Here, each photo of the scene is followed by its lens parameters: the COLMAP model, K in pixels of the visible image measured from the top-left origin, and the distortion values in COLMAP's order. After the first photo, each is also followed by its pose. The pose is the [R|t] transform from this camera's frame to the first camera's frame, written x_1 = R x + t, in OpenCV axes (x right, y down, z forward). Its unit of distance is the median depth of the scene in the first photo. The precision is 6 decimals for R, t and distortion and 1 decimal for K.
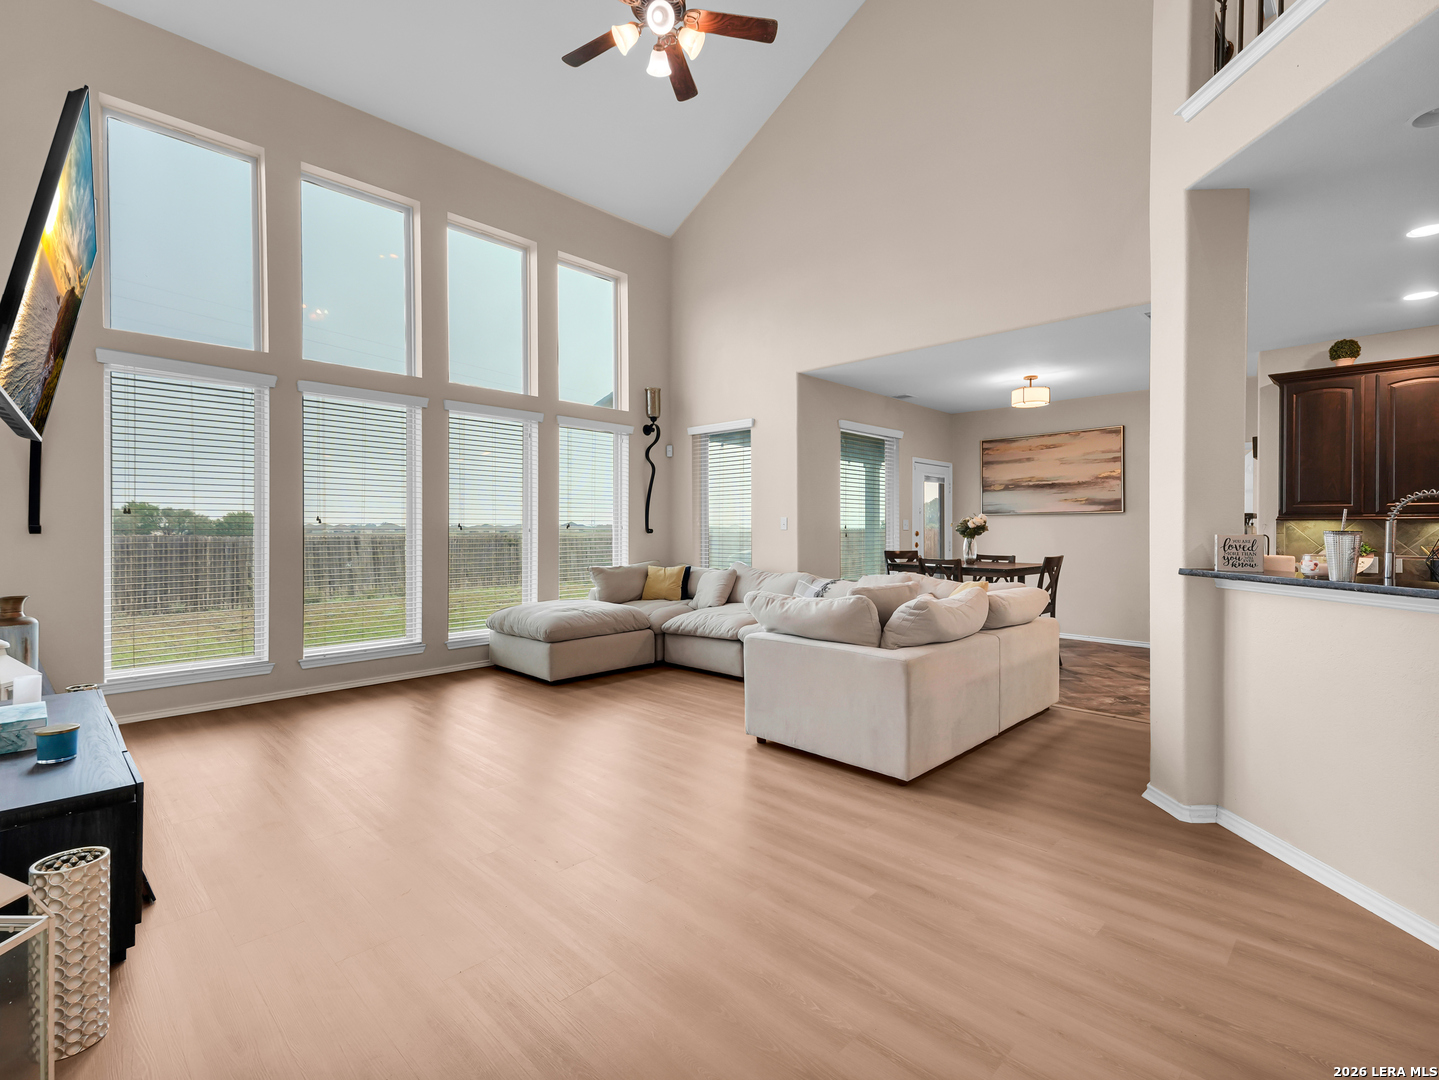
lens RADIAL K [[671.7, 0, 721.3], [0, 671.7, 527.8], [0, 0, 1]] dist [0.015684, -0.001029]
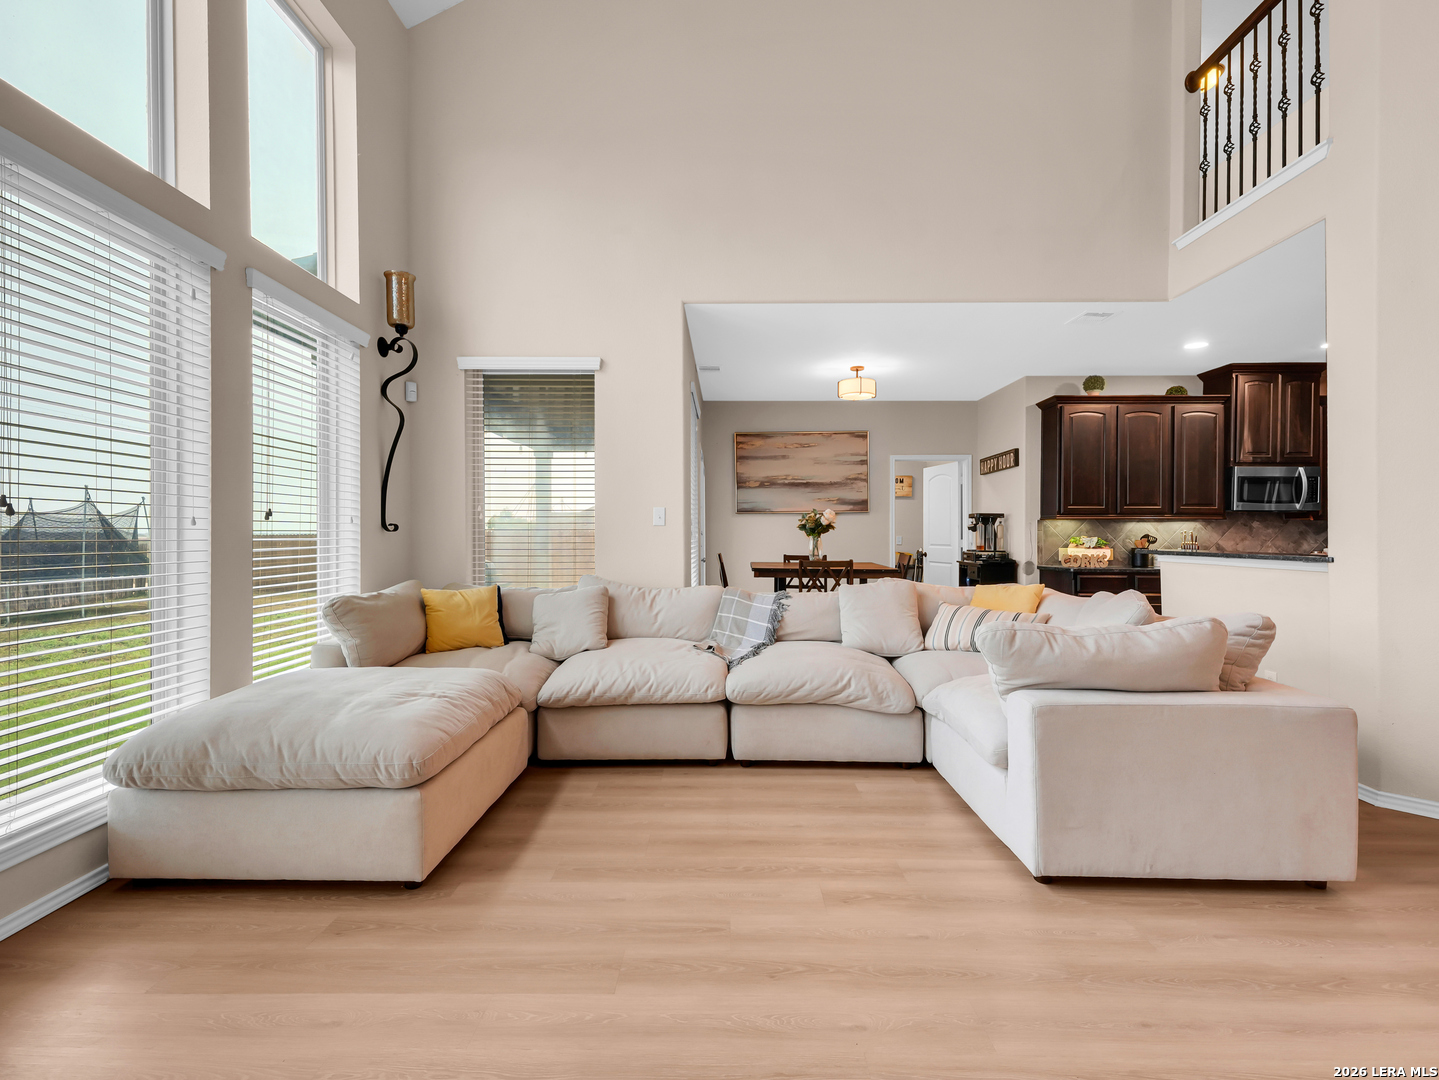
lens RADIAL K [[657.2, 0, 714.5], [0, 657.2, 533.3], [0, 0, 1]] dist [0.029449, -0.007730]
pose [[0.726634, 0.000200, 0.687025, -0.312514], [-0.000641, 1.000000, 0.000386, 0.009922], [-0.687025, -0.000721, 0.726634, 0.443515]]
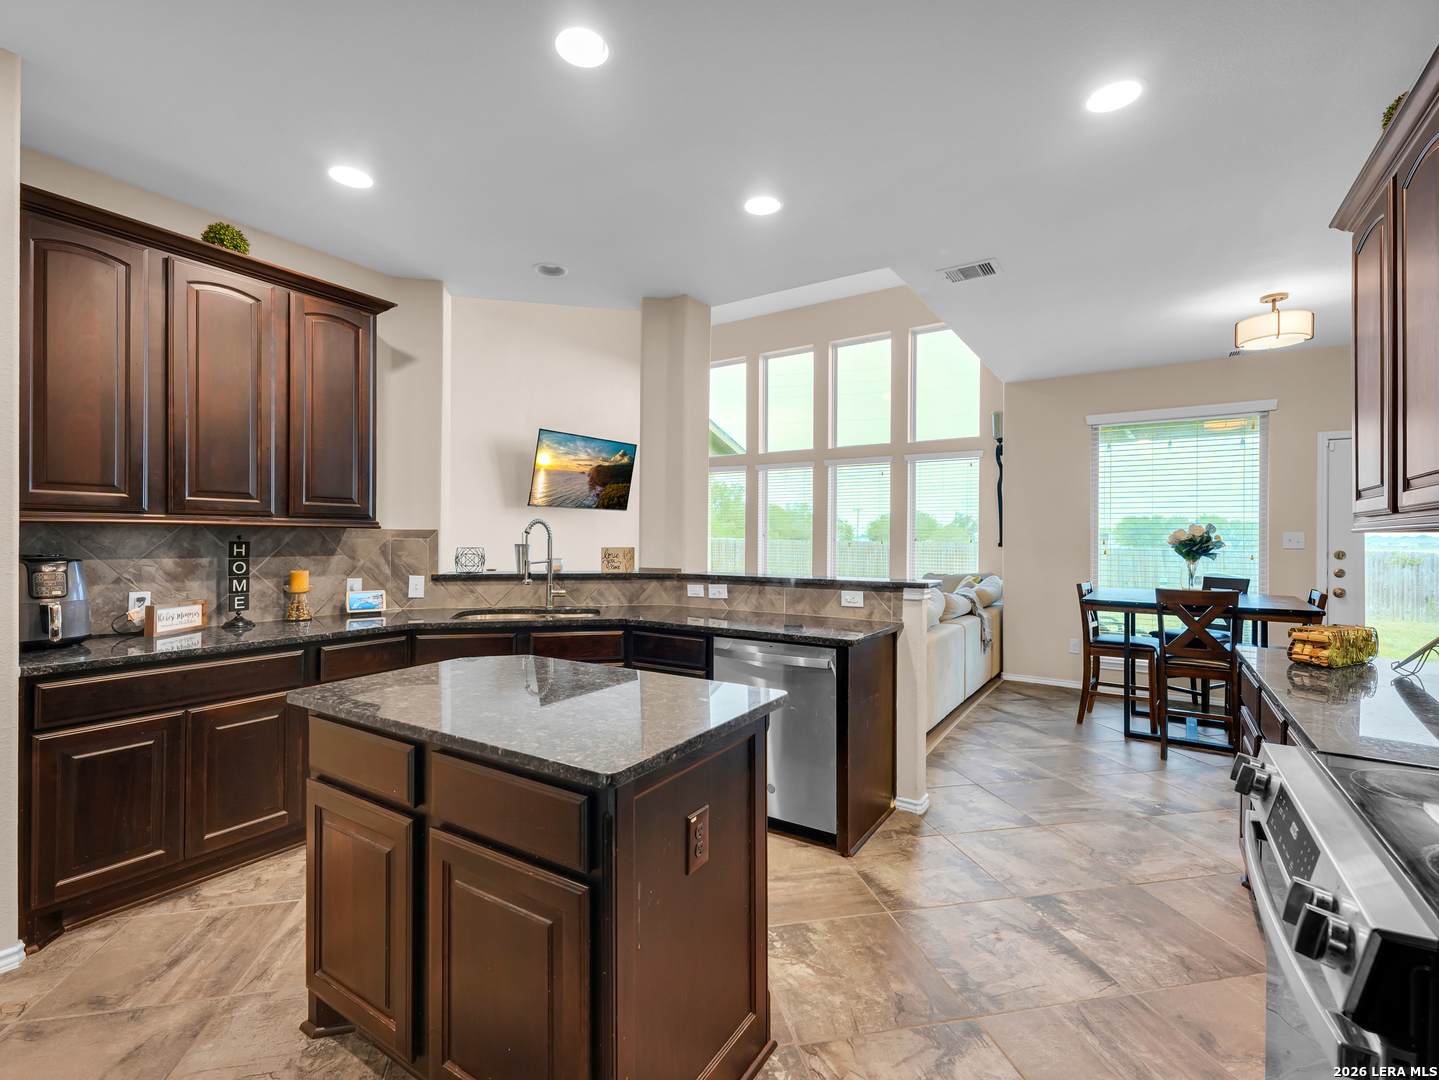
lens RADIAL K [[657.2, 0, 733.2], [0, 657.2, 531.8], [0, 0, 1]] dist [0.029449, -0.007730]
pose [[0.195541, -0.005087, -0.980682, 0.914202], [-0.009765, 0.999927, -0.007134, -0.003626], [0.980647, 0.010971, 0.195477, 0.397764]]
